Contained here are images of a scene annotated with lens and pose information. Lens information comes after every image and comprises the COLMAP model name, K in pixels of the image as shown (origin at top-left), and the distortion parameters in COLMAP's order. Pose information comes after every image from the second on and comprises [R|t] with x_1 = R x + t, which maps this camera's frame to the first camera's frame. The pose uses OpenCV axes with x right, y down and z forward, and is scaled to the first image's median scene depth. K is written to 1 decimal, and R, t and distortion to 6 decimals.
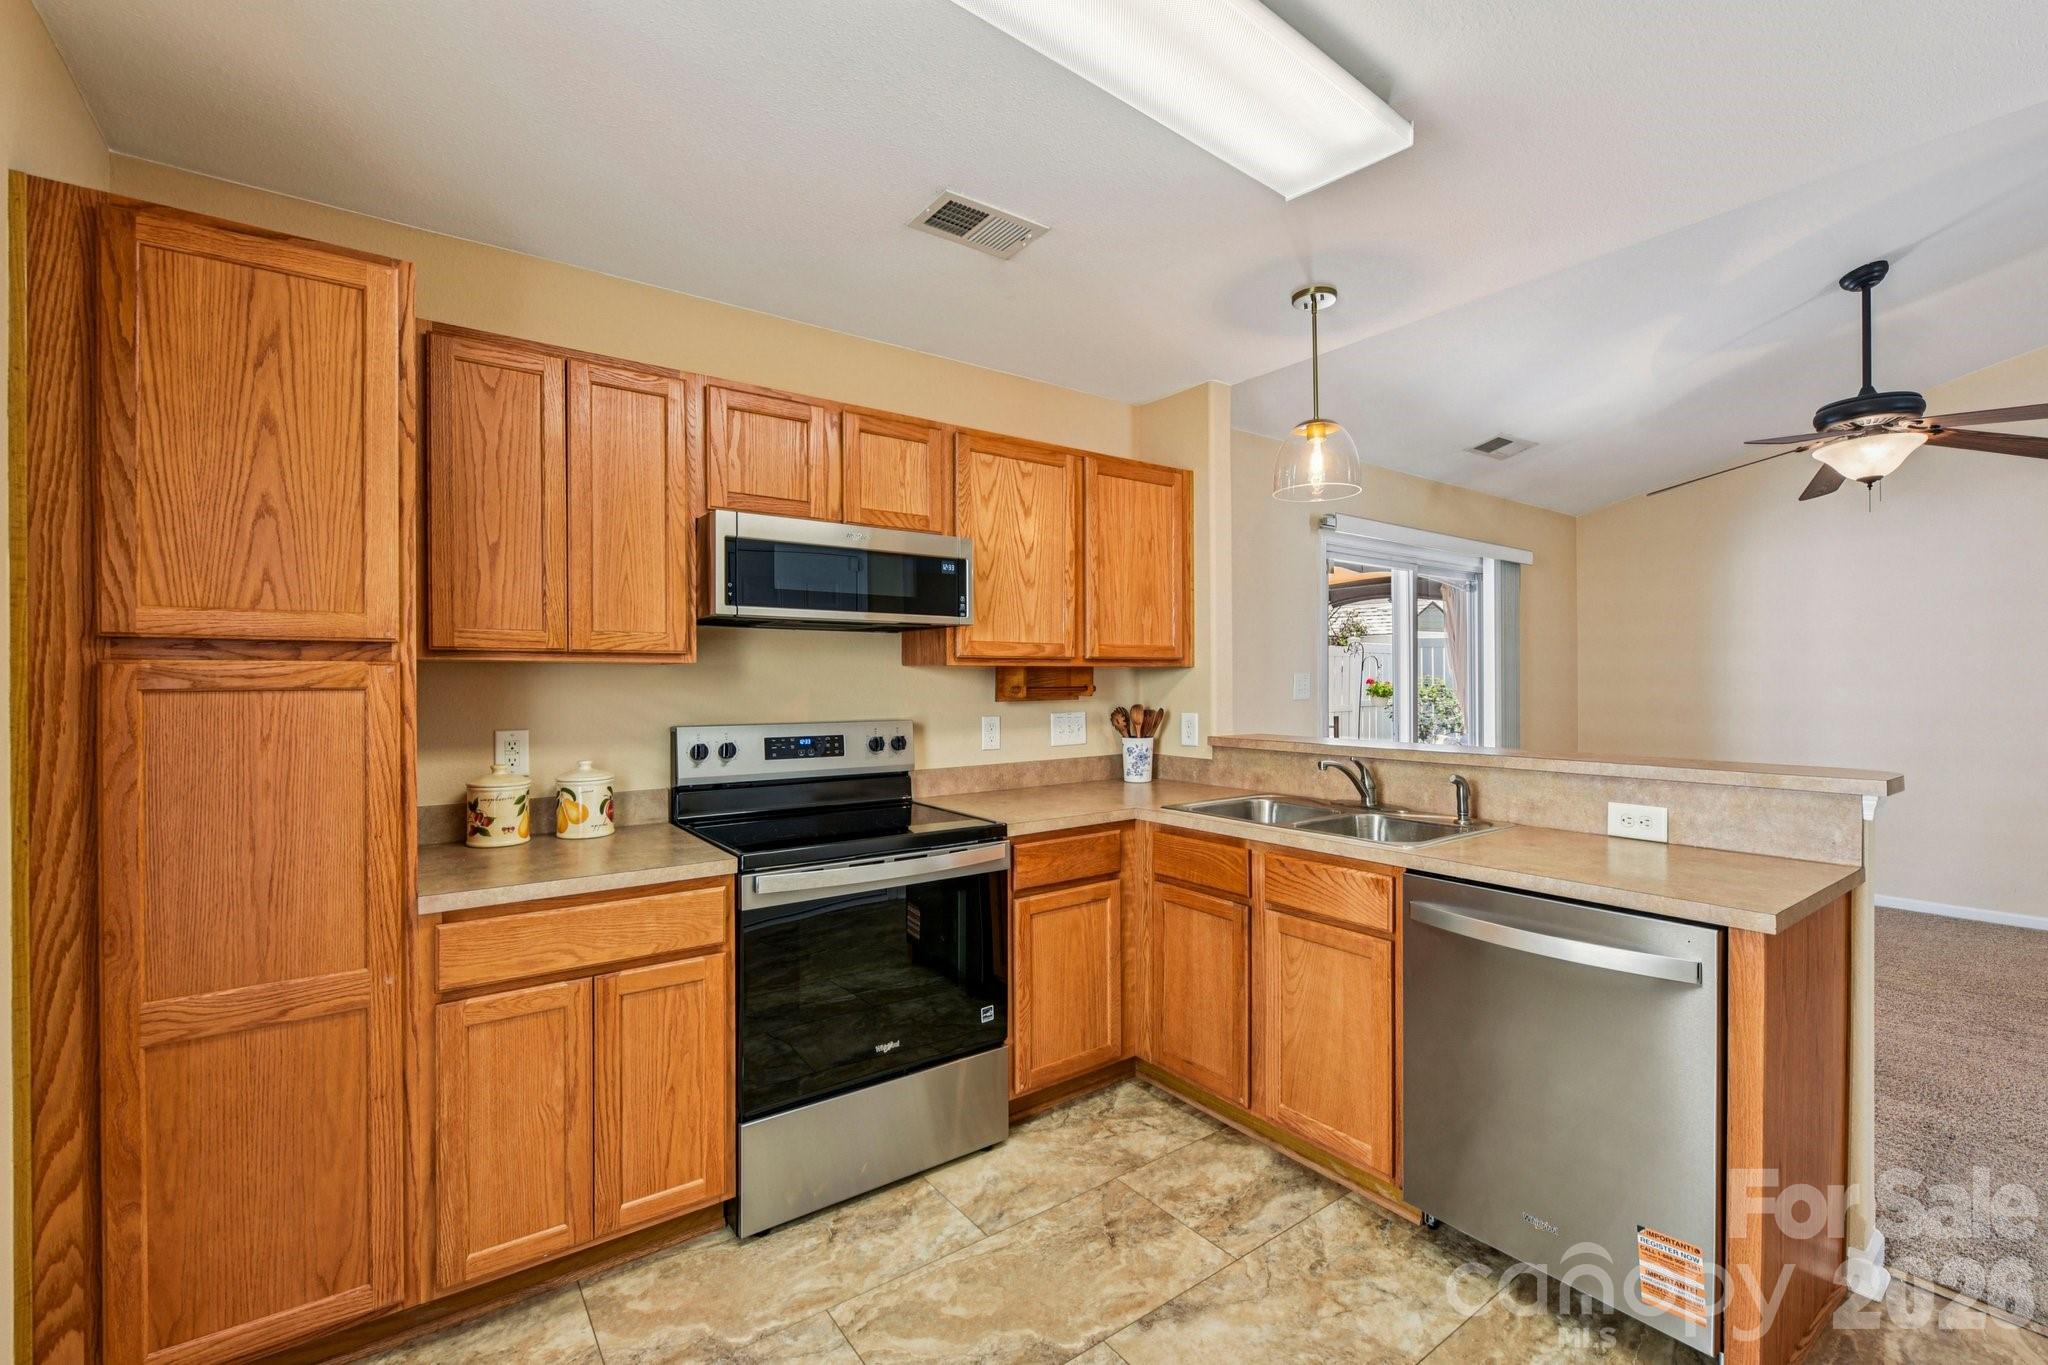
lens RADIAL K [[874.5, 0, 1027.1], [0, 874.5, 682.6], [0, 0, 1]] dist [-0.008632, -0.000827]
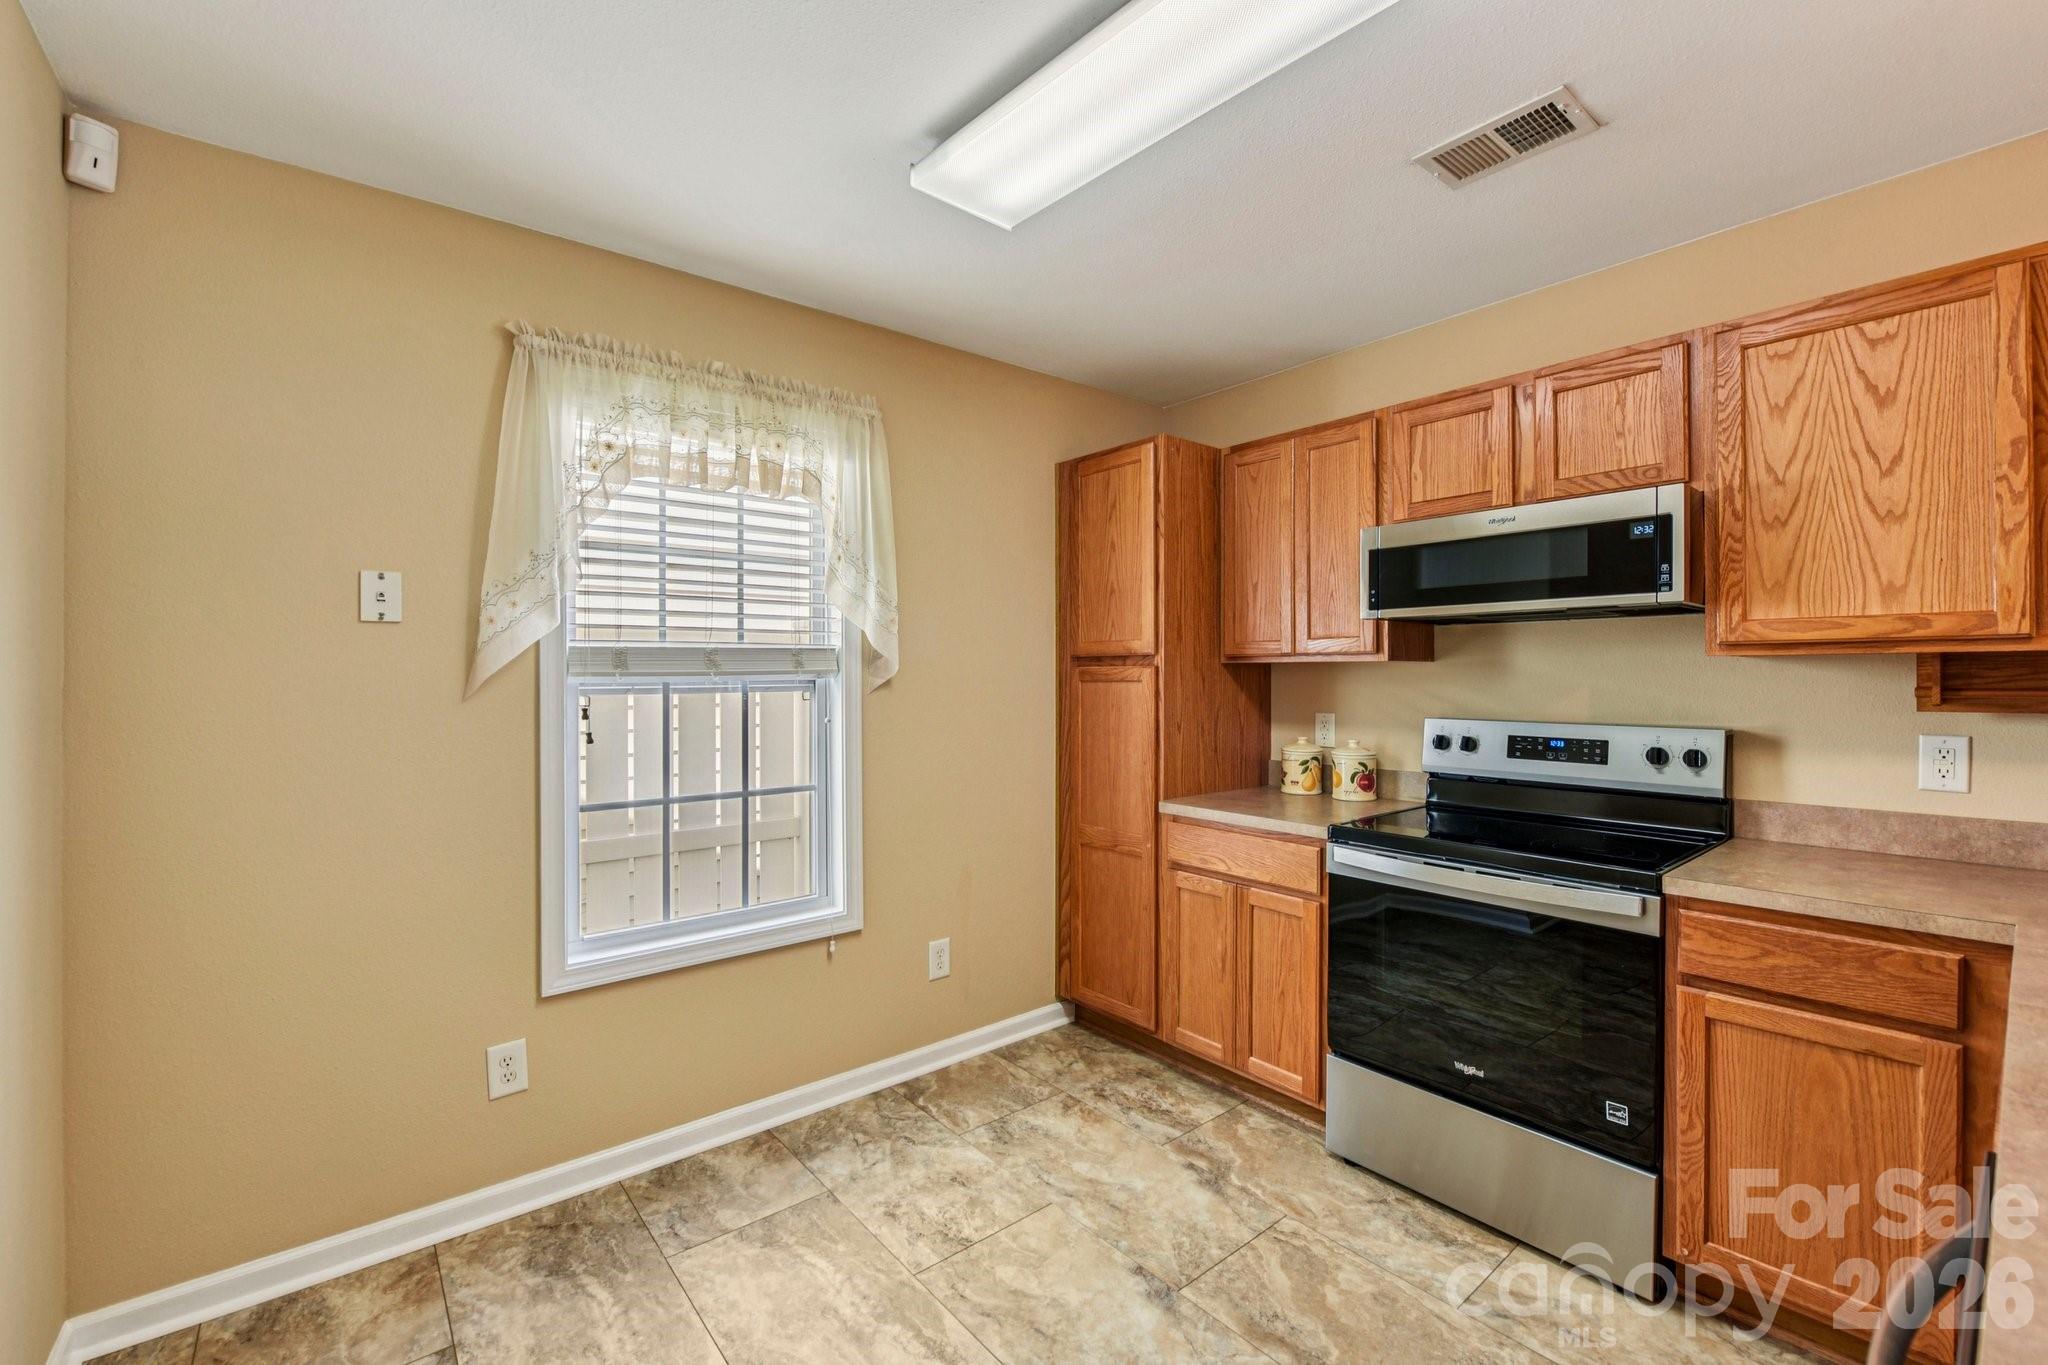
lens RADIAL K [[874.5, 0, 1025.2], [0, 874.5, 674.5], [0, 0, 1]] dist [-0.008632, -0.000827]
pose [[0.041533, 0.000381, -0.999137, 0.715575], [-0.000471, 1.000000, 0.000362, -0.004886], [0.999137, 0.000456, 0.041533, 0.463930]]
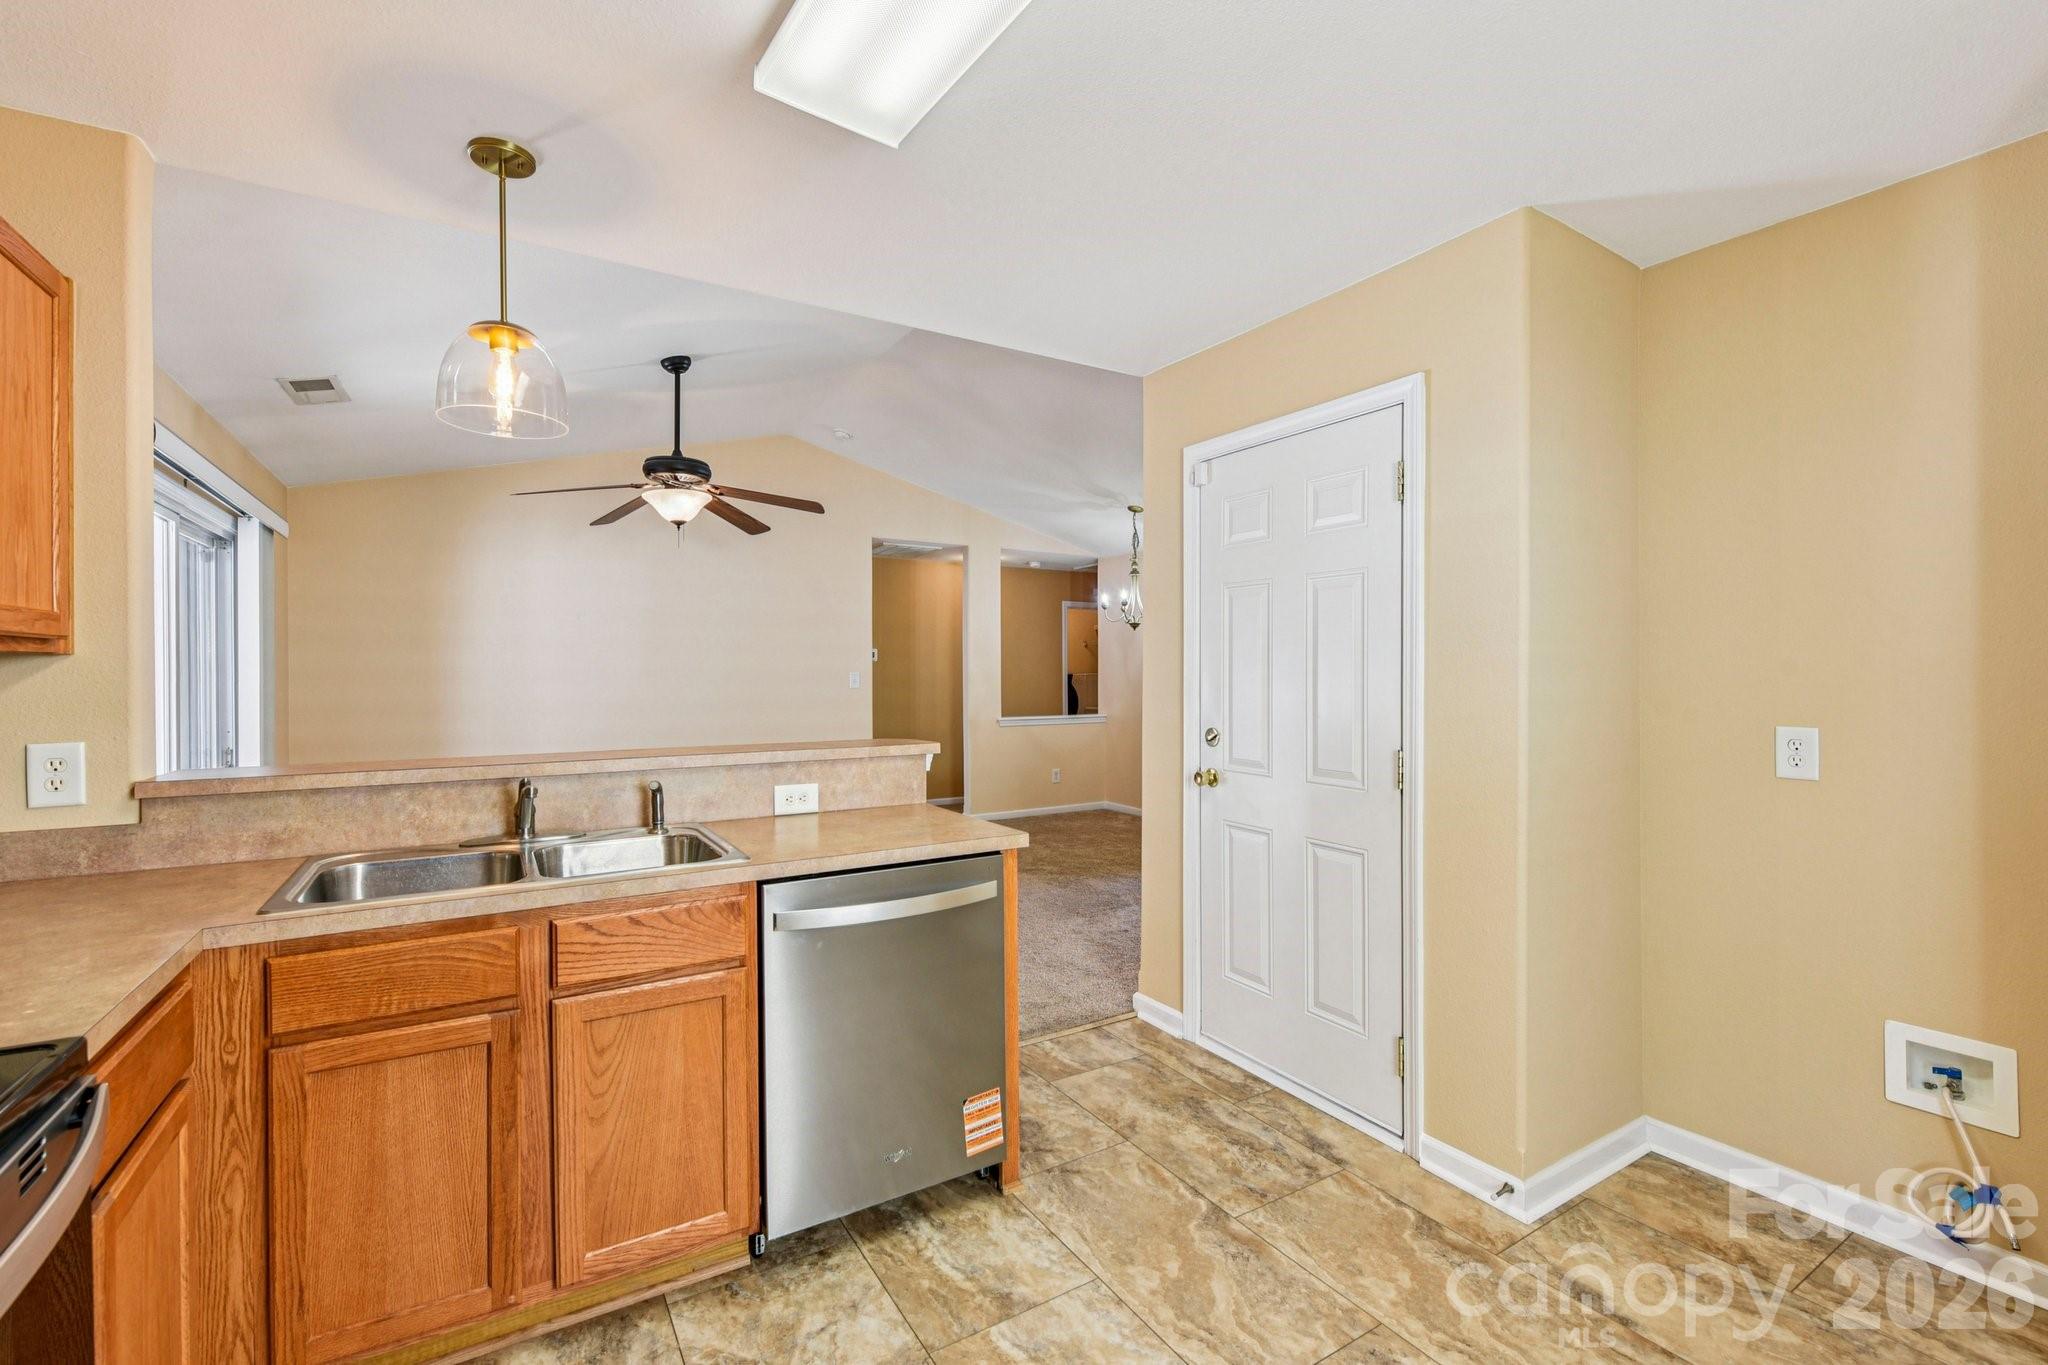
lens RADIAL K [[874.5, 0, 1020.7], [0, 874.5, 678.0], [0, 0, 1]] dist [-0.008632, -0.000827]
pose [[0.079734, -0.000413, 0.996816, -0.403228], [0.008410, 0.999965, -0.000259, 0.001338], [-0.996781, 0.008404, 0.079735, 0.565463]]
